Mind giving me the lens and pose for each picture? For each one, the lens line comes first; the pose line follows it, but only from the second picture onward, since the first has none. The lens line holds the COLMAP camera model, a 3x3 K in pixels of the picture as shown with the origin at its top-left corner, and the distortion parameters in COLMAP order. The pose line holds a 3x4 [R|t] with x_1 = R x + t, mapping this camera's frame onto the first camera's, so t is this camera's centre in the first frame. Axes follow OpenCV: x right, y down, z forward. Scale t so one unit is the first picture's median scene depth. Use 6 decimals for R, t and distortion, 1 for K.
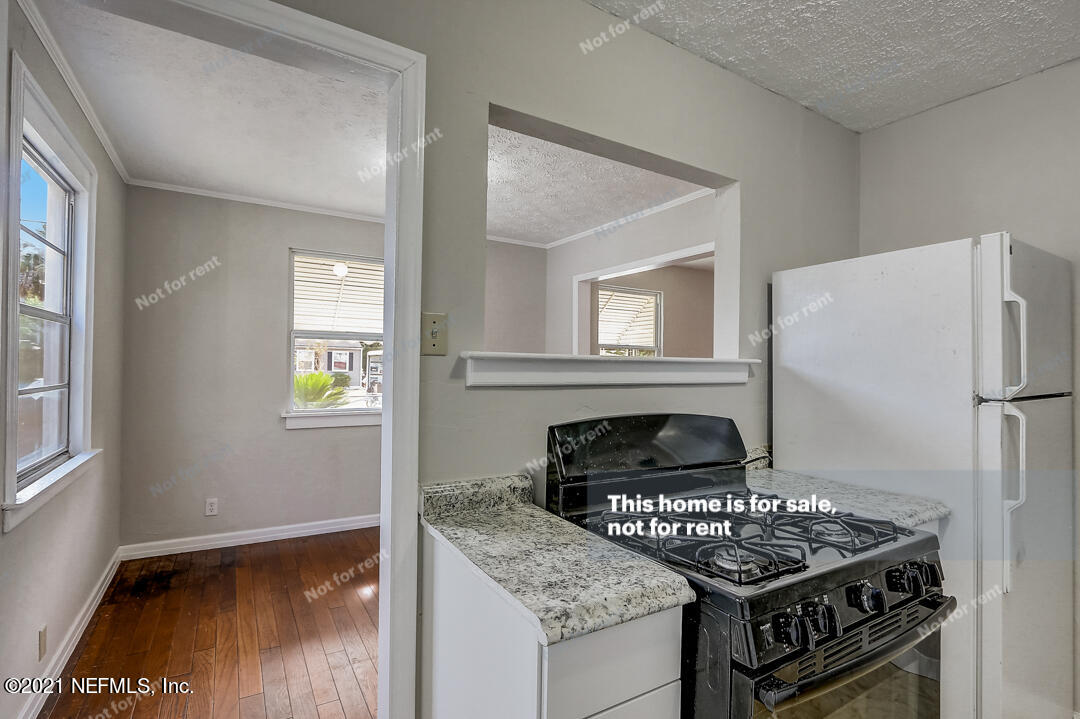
lens RADIAL K [[533.2, 0, 540.0], [0, 533.2, 359.5], [0, 0, 1]] dist [0.005387, 0.000660]
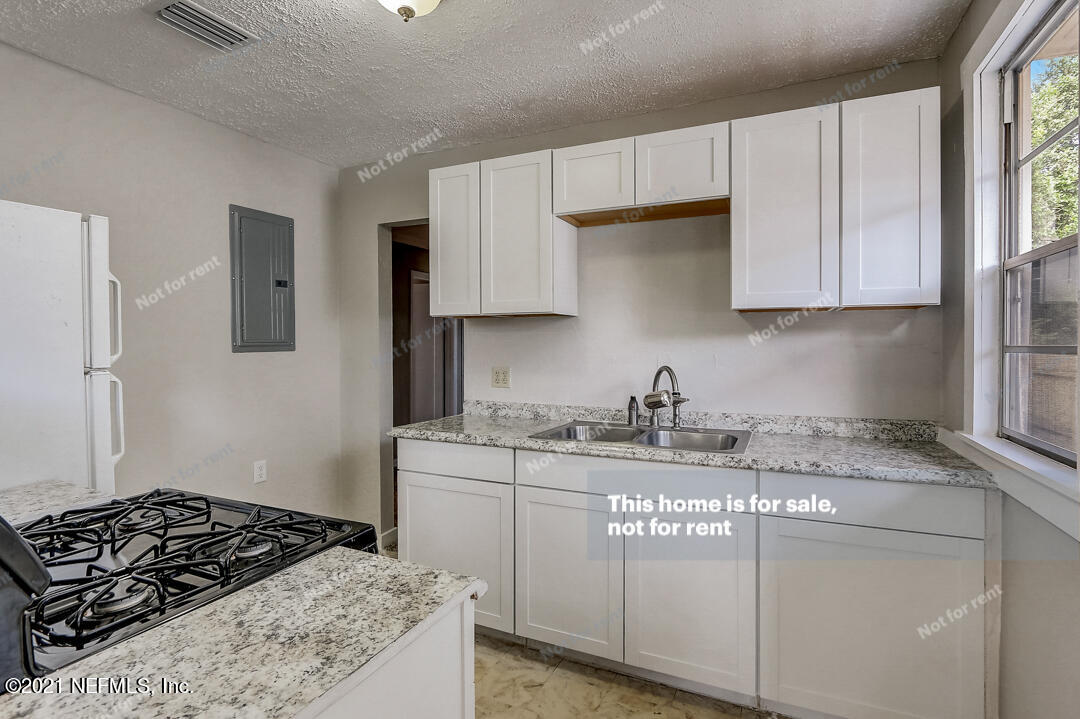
lens RADIAL K [[533.2, 0, 540.0], [0, 533.2, 359.5], [0, 0, 1]] dist [0.005387, 0.000660]
pose [[-0.583716, -0.034478, 0.811226, -0.571334], [-0.024435, 0.999391, 0.024893, 0.006295], [-0.811590, -0.005292, -0.584203, 0.932710]]
